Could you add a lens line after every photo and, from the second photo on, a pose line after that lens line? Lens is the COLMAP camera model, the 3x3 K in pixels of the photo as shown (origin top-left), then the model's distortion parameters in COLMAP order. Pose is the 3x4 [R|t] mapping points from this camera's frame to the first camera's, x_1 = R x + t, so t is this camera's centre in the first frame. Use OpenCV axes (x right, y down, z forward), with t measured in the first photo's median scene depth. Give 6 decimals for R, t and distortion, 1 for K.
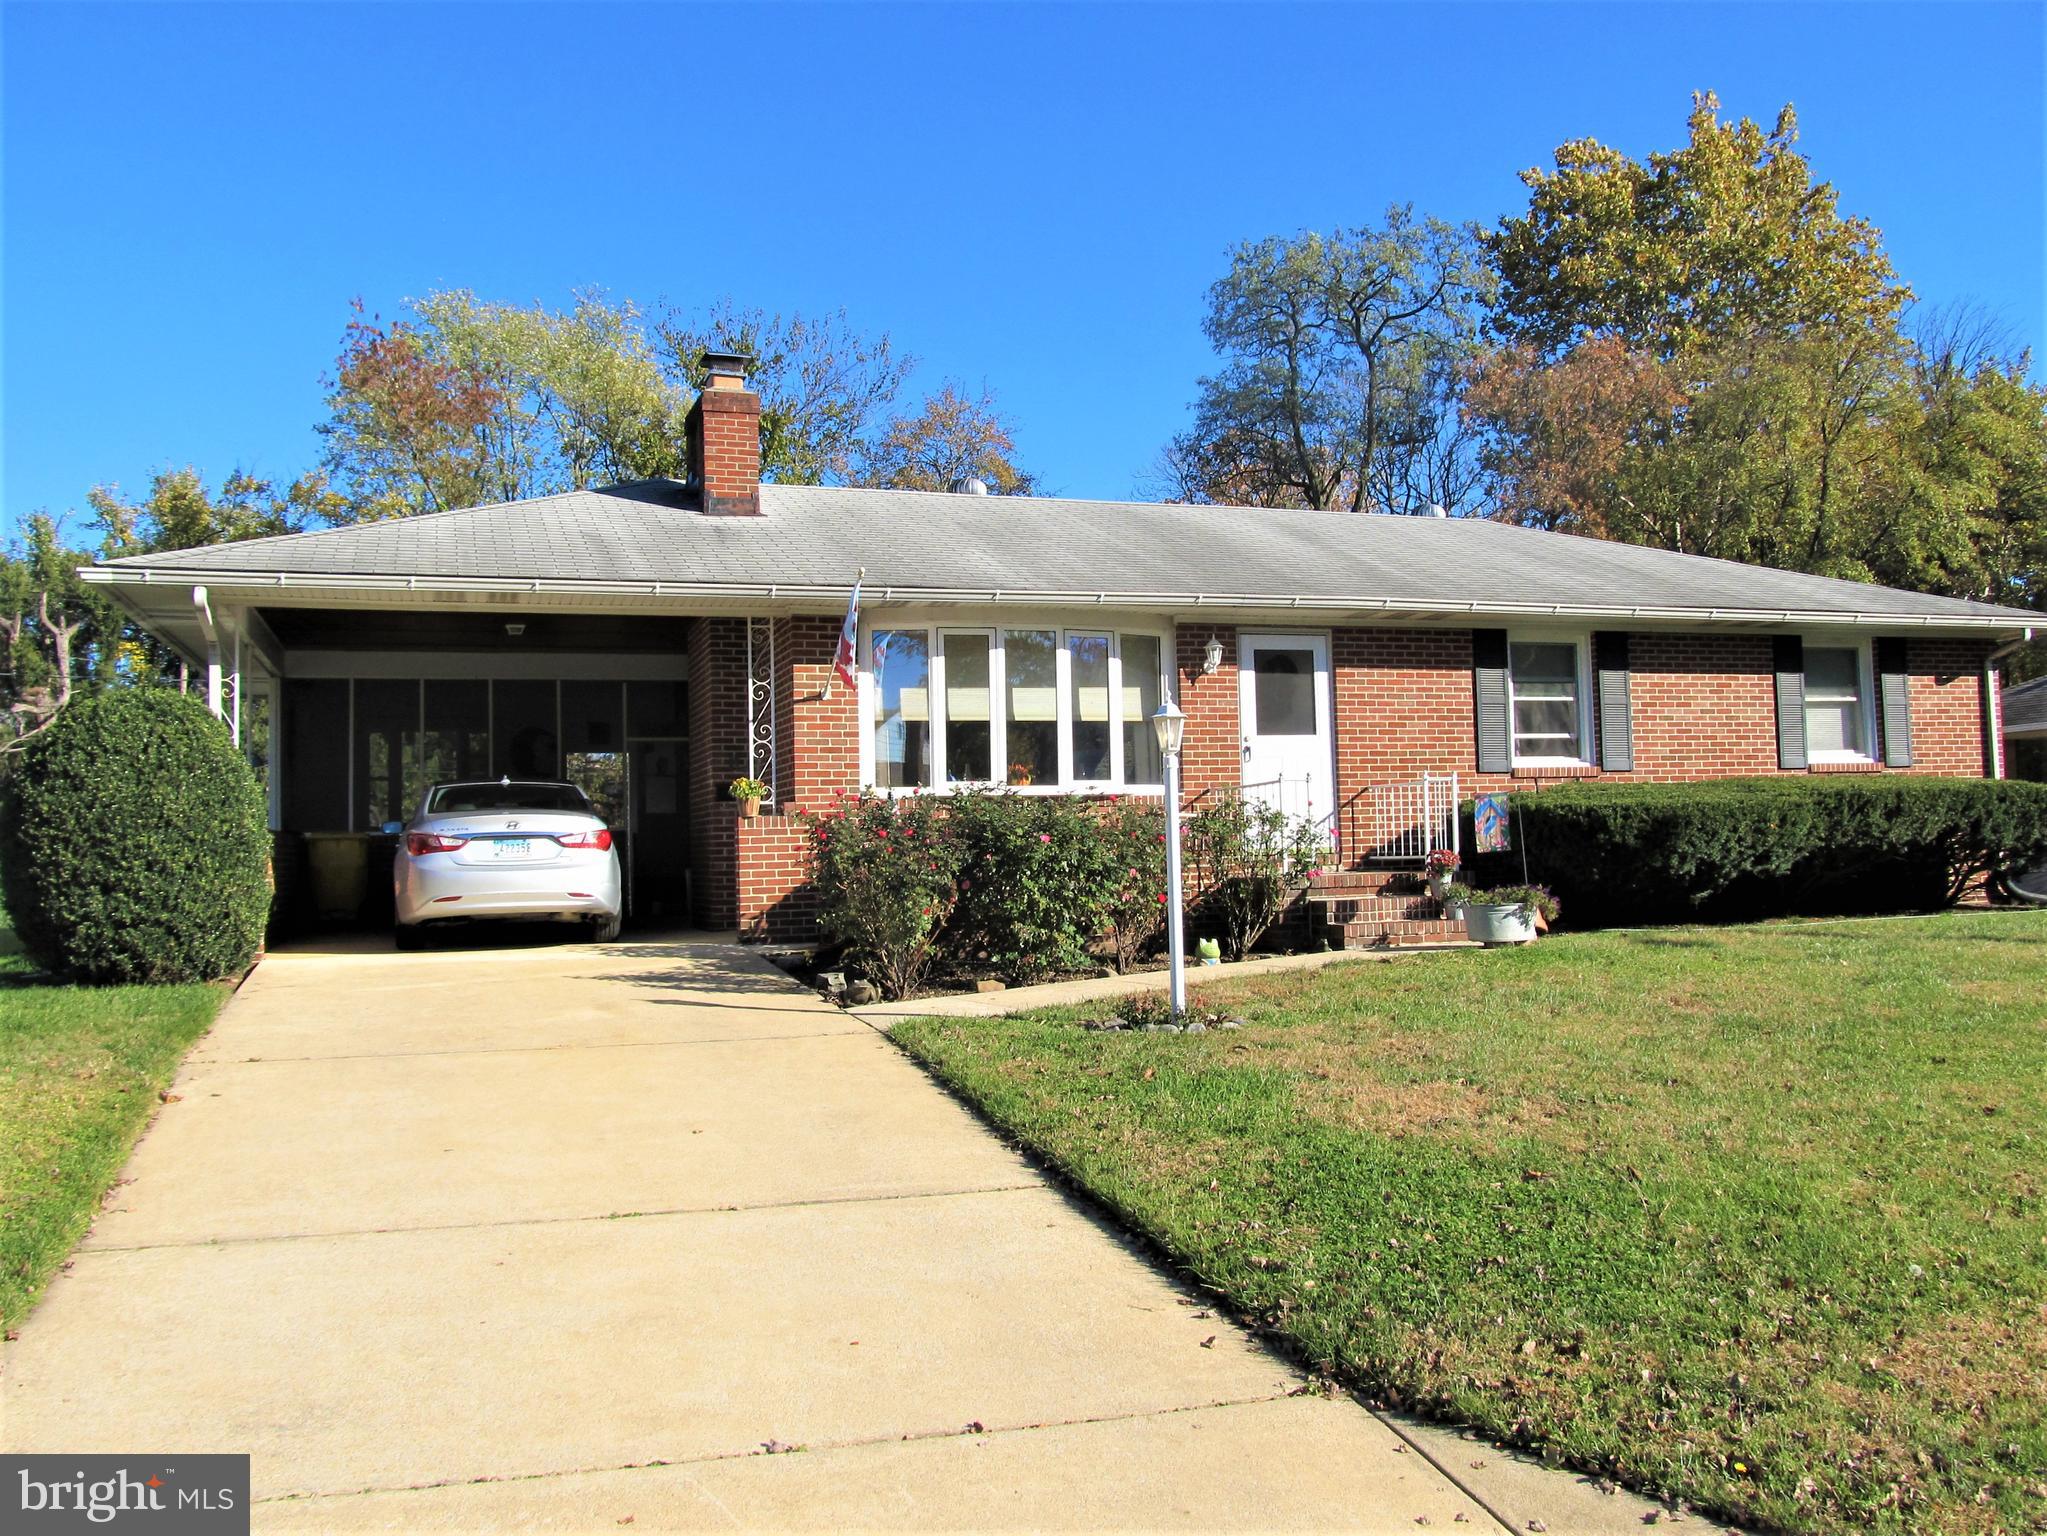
lens RADIAL K [[1652.1, 0, 912.4], [0, 1652.1, 755.1], [0, 0, 1]] dist [-0.044927, 0.011599]
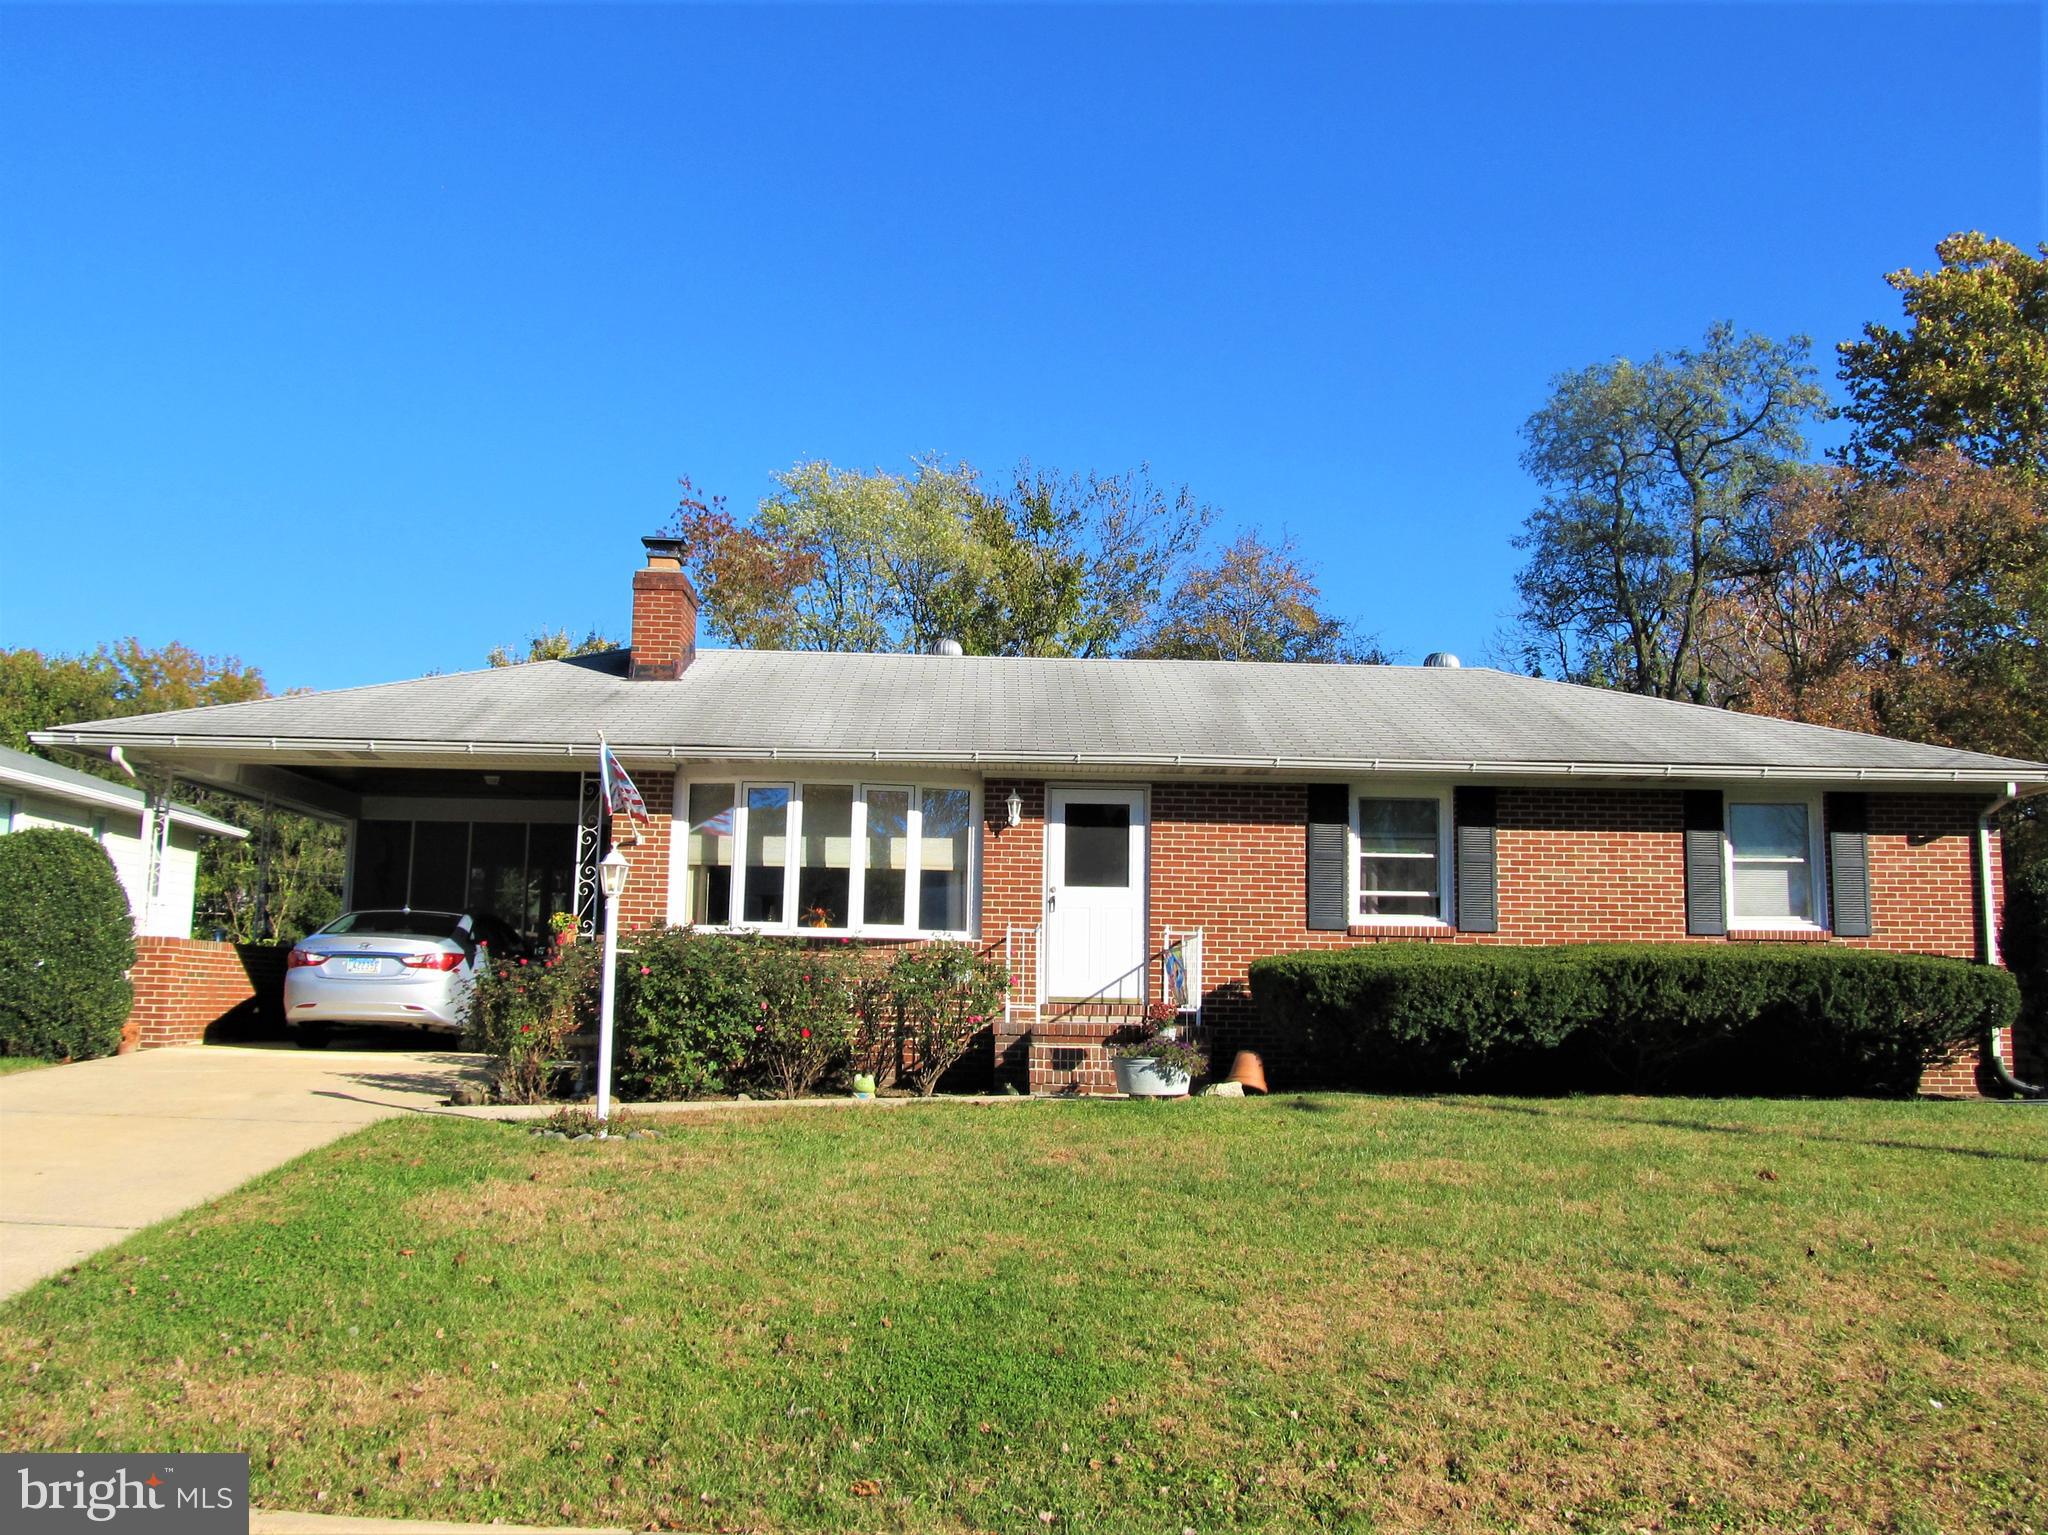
lens RADIAL K [[1652.9, 0, 912.8], [0, 1652.9, 754.6], [0, 0, 1]] dist [-0.044927, 0.011599]
pose [[0.951360, -0.001302, -0.308078, 0.431377], [-0.024959, 0.996378, -0.081286, -0.007545], [0.307068, 0.085022, 0.947882, -0.019628]]
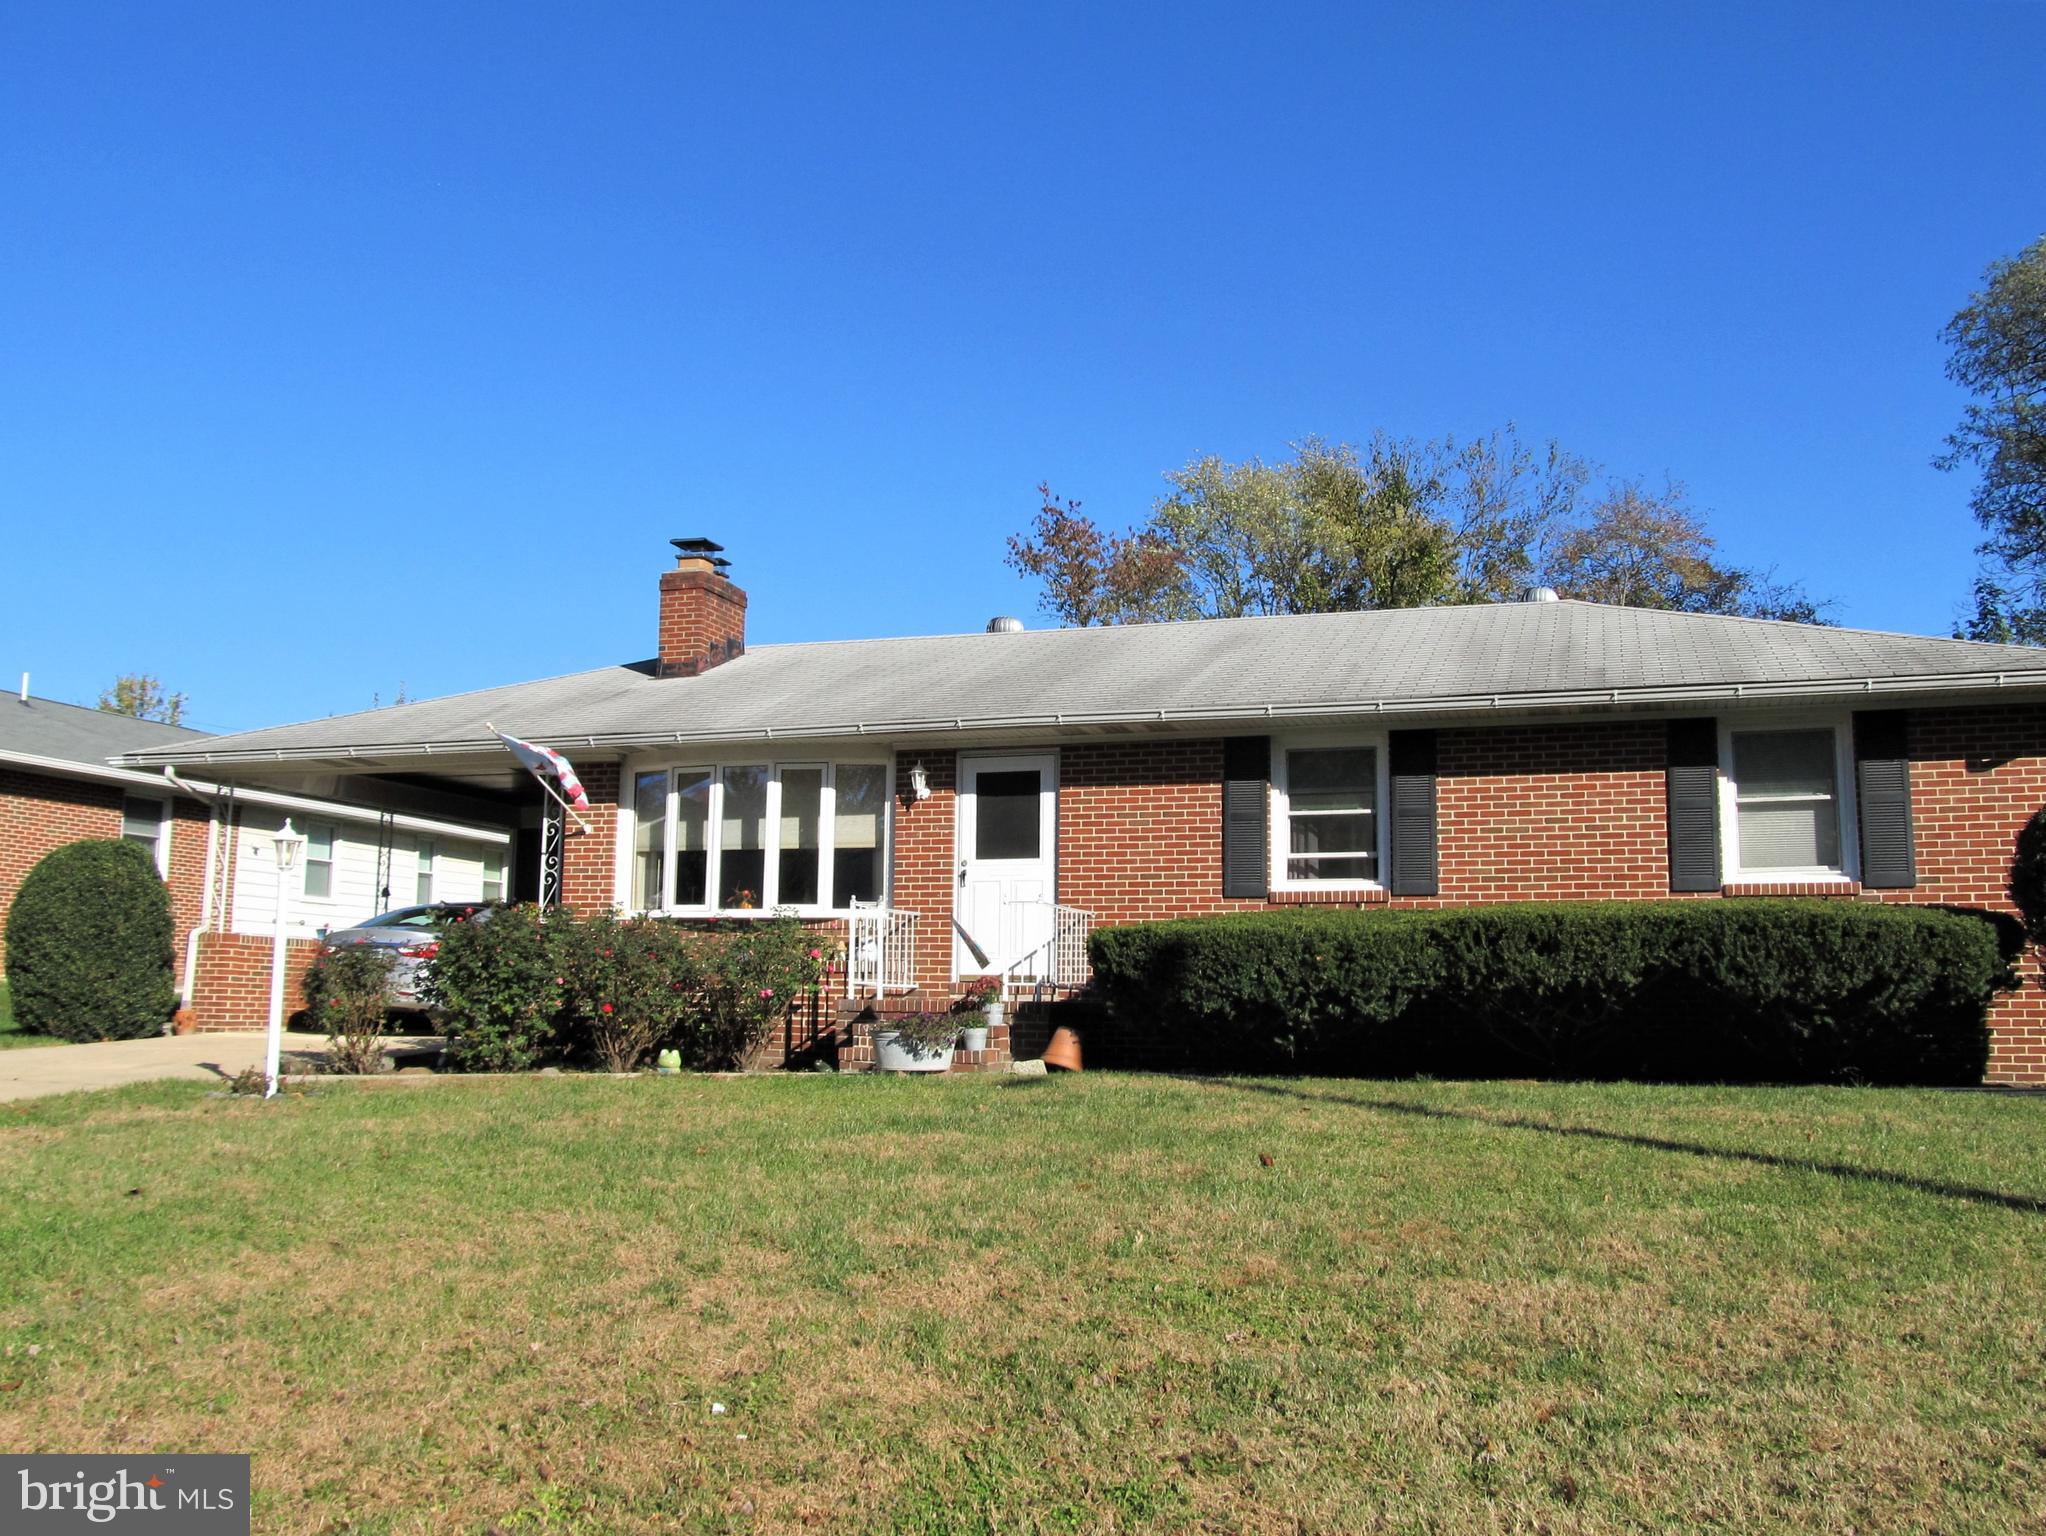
lens RADIAL K [[1633.2, 0, 975.5], [0, 1633.2, 766.1], [0, 0, 1]] dist [-0.036591, 0.011547]
pose [[0.813060, -0.048489, -0.580157, 0.768372], [0.002765, 0.996836, -0.079439, 0.009898], [0.582173, 0.062984, 0.810622, 0.198246]]
